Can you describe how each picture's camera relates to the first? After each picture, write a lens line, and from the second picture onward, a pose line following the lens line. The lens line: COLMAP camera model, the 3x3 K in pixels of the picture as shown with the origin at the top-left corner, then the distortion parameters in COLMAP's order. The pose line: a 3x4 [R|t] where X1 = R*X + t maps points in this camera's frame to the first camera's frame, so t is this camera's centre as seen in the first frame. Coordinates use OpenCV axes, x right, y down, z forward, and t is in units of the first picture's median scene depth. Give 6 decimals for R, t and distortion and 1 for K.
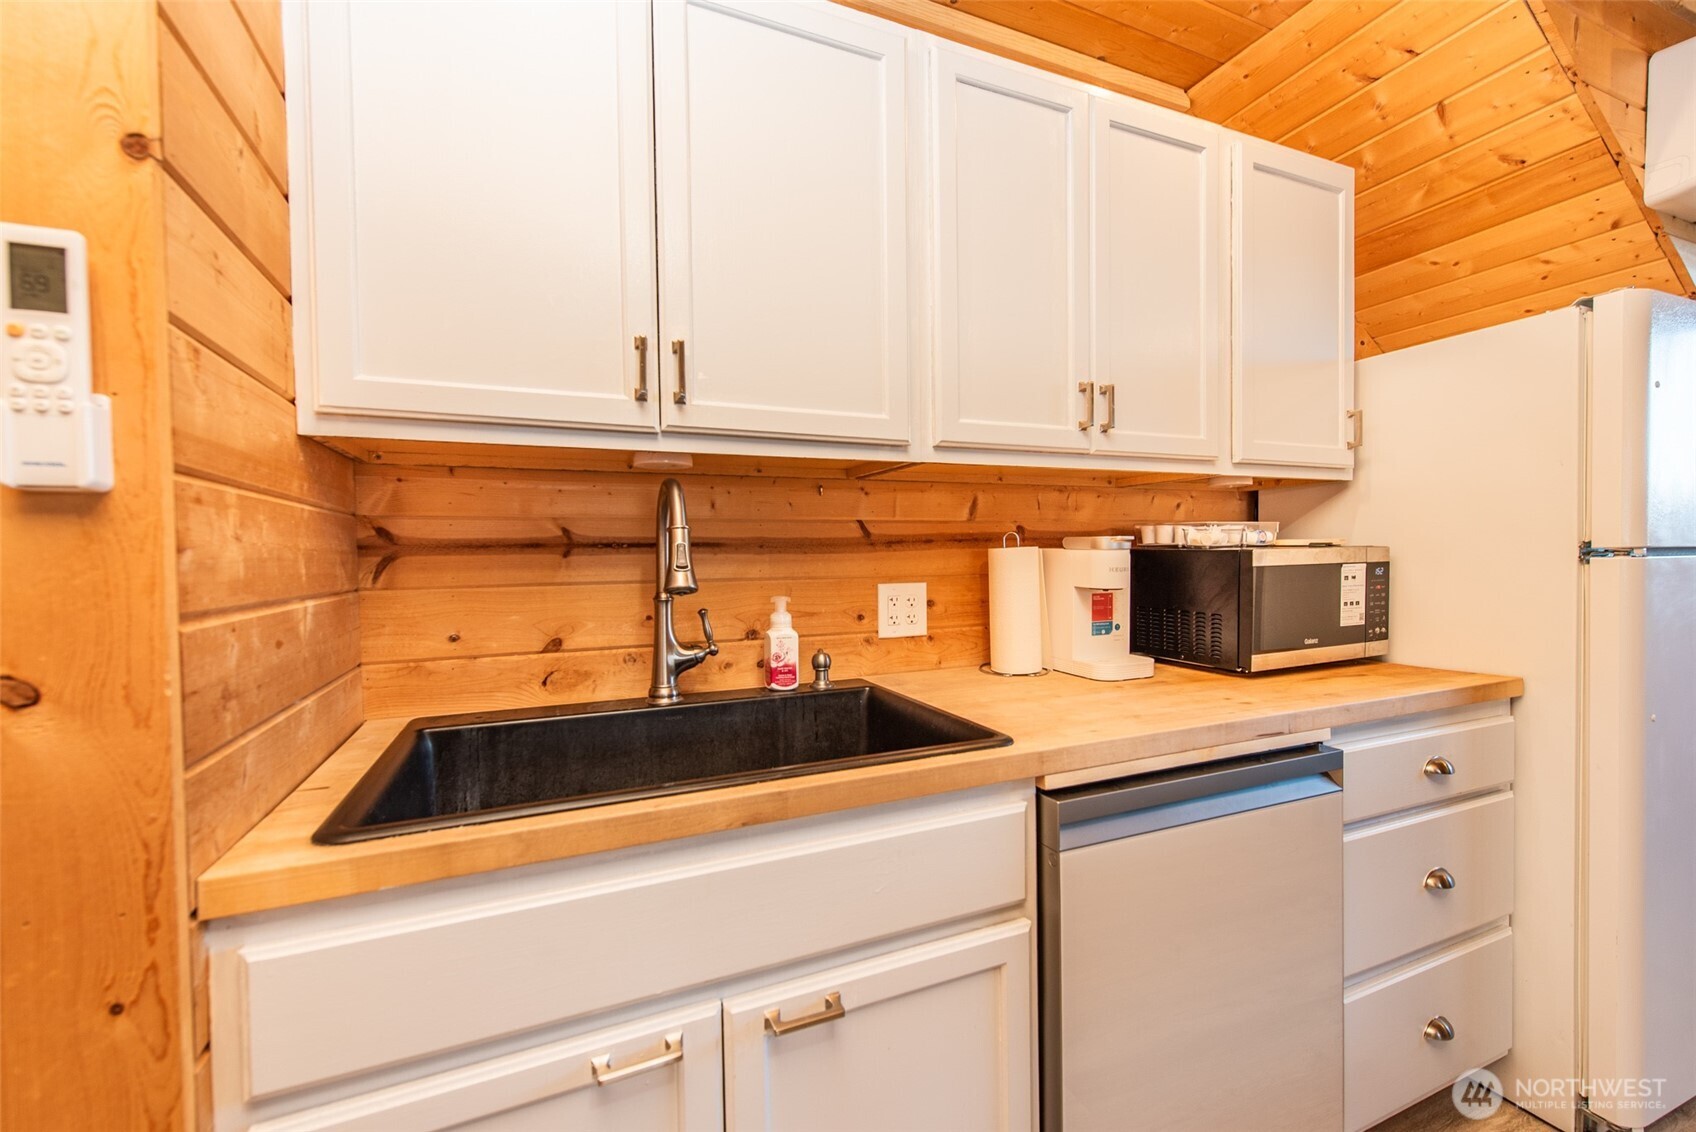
lens RADIAL K [[707.0, 0, 847.0], [0, 707.0, 569.7], [0, 0, 1]] dist [0.013177, -0.004892]
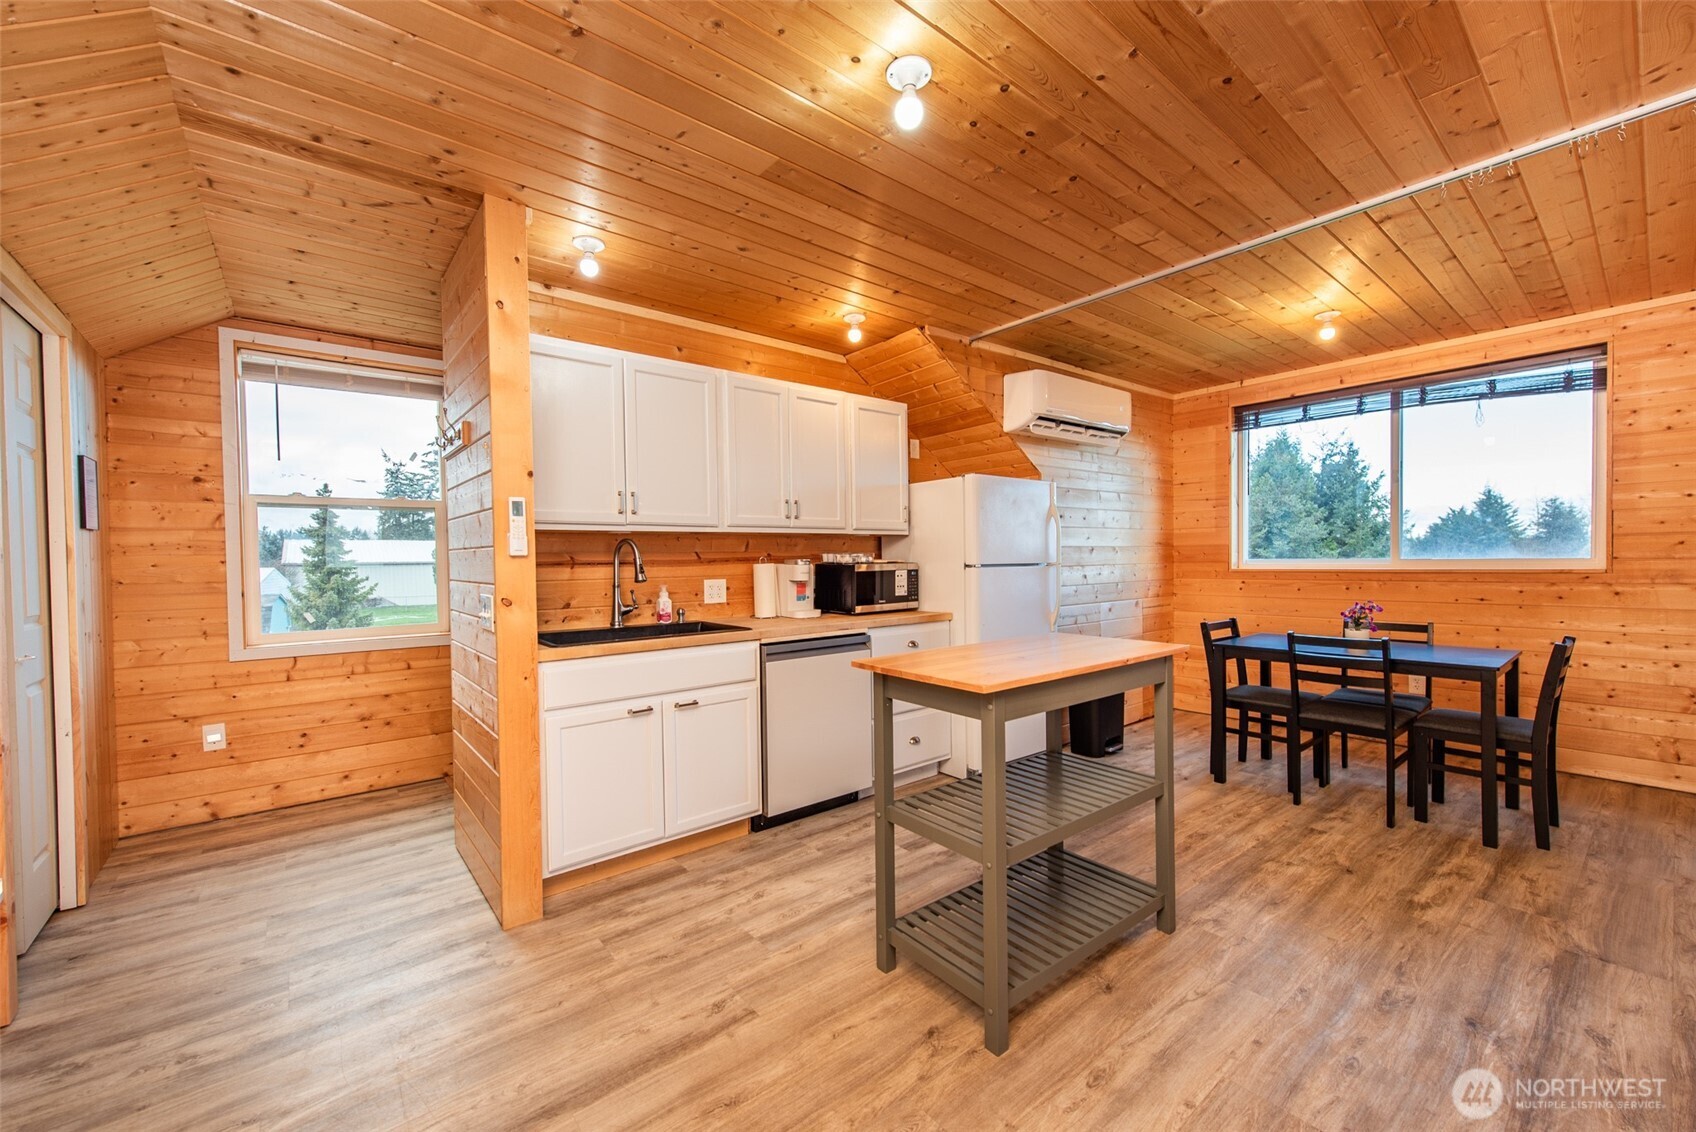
lens RADIAL K [[661.7, 0, 847.1], [0, 661.7, 572.4], [0, 0, 1]] dist [0.008965, -0.003319]
pose [[0.961575, -0.004364, 0.274509, -0.098332], [0.004998, 0.999986, -0.001610, 0.002071], [-0.274498, 0.002920, 0.961583, -1.169158]]
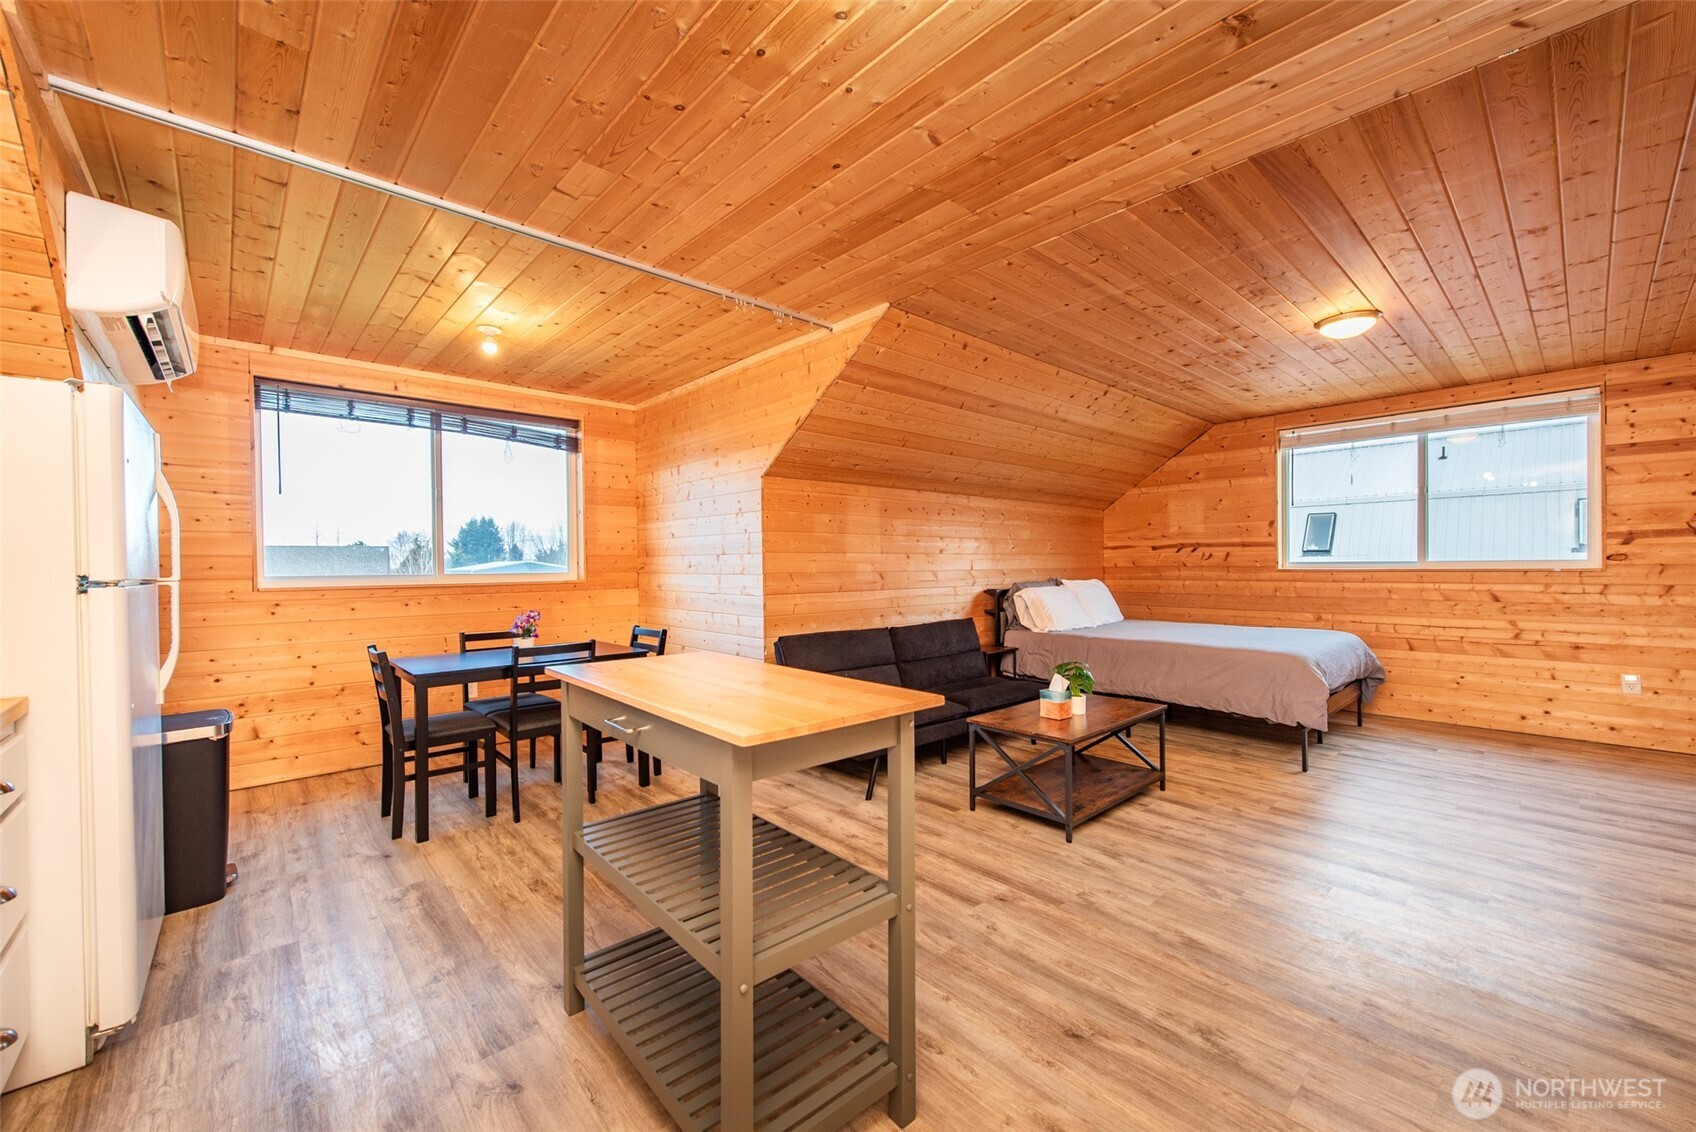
lens RADIAL K [[661.7, 0, 847.1], [0, 661.7, 572.4], [0, 0, 1]] dist [0.008965, -0.003319]
pose [[-0.317538, 0.007140, 0.948219, -0.426105], [0.032690, 0.999460, 0.003421, -0.004784], [-0.947682, 0.032084, -0.317600, 0.090560]]
